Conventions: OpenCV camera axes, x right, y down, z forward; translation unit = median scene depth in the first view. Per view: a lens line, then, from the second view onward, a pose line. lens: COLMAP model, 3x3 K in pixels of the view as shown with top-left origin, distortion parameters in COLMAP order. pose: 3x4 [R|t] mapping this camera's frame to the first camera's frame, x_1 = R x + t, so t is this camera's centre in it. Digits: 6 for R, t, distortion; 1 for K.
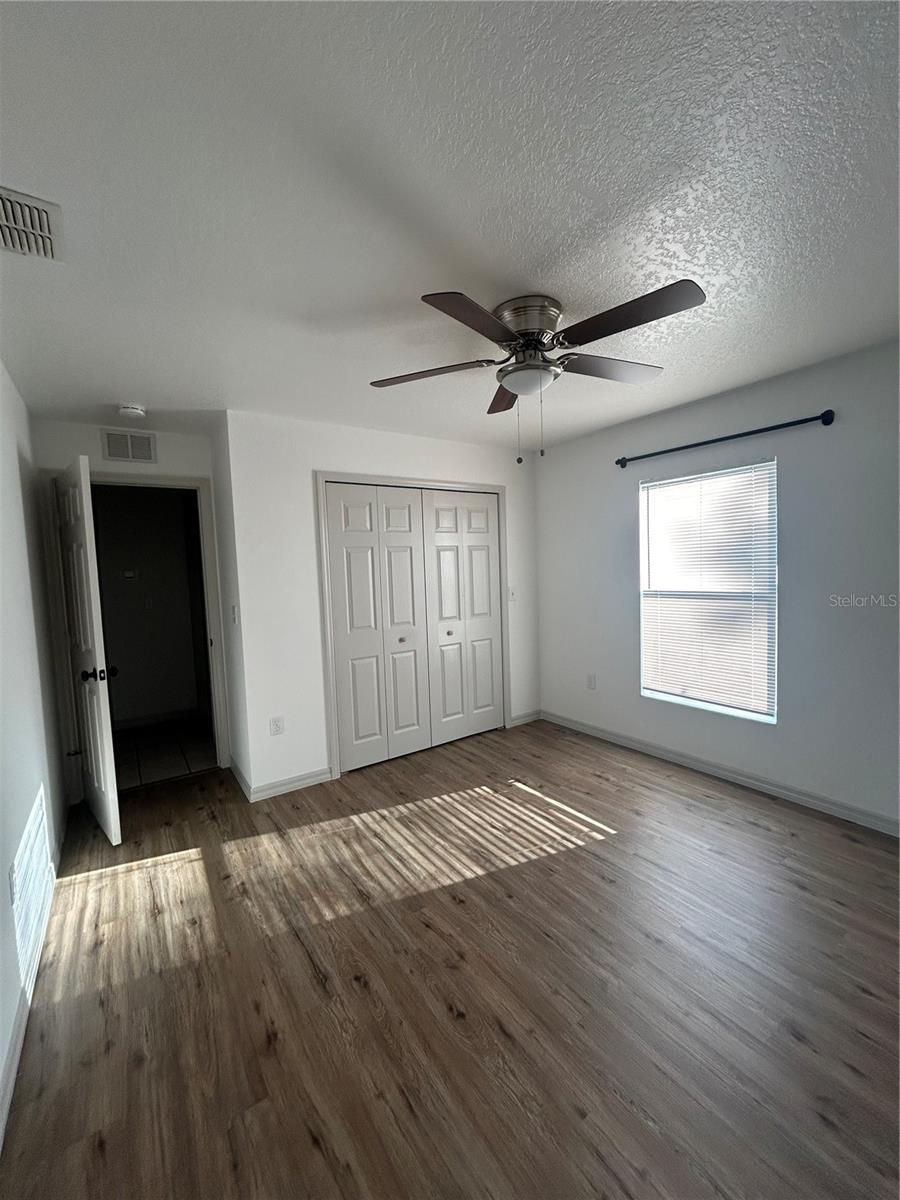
lens RADIAL K [[483.1, 0, 451.5], [0, 483.1, 597.9], [0, 0, 1]] dist [-0.001856, -0.000040]
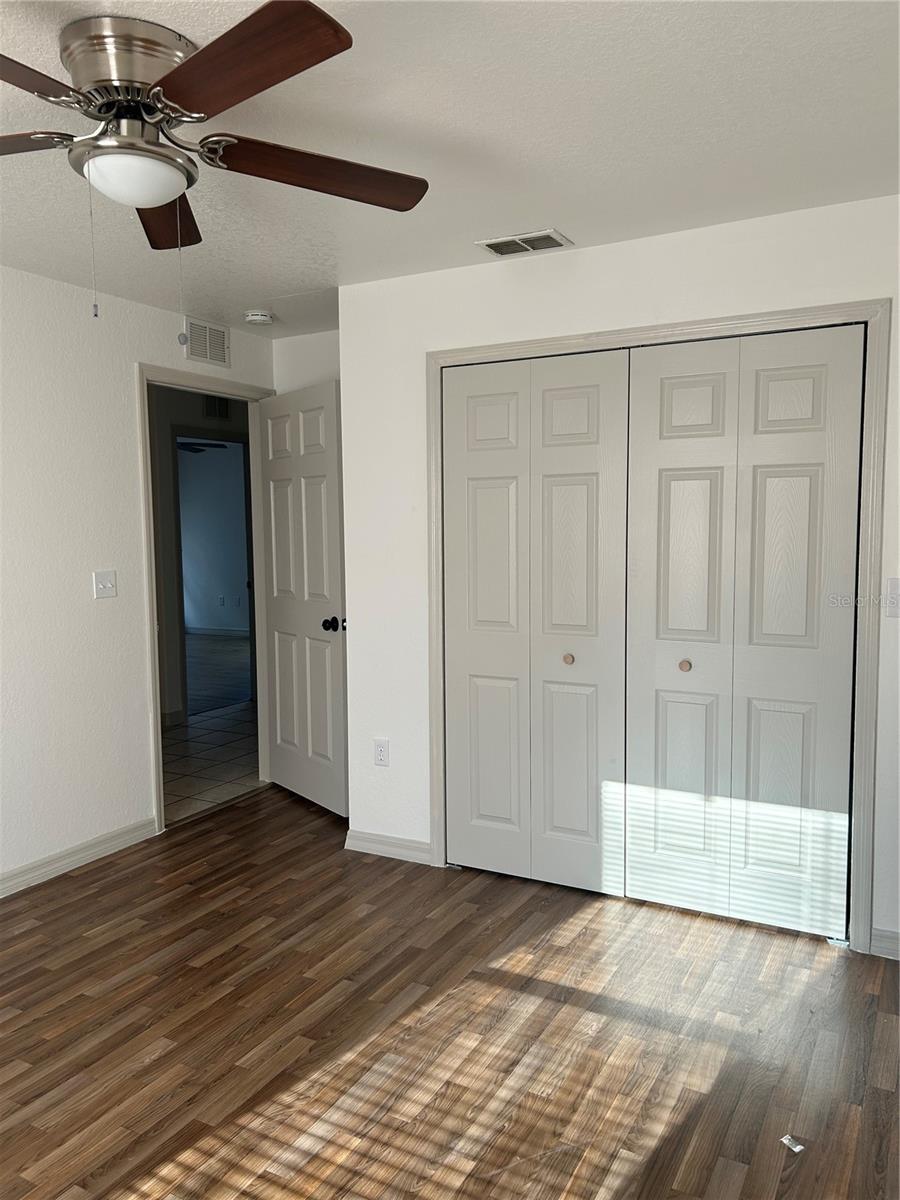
lens RADIAL K [[906.7, 0, 448.4], [0, 906.7, 603.9], [0, 0, 1]] dist [0.046857, 0.000805]
pose [[0.428834, 0.106031, -0.897139, 0.650216], [-0.055963, 0.994299, 0.090763, -0.048454], [0.901648, 0.011285, 0.432323, 0.450953]]
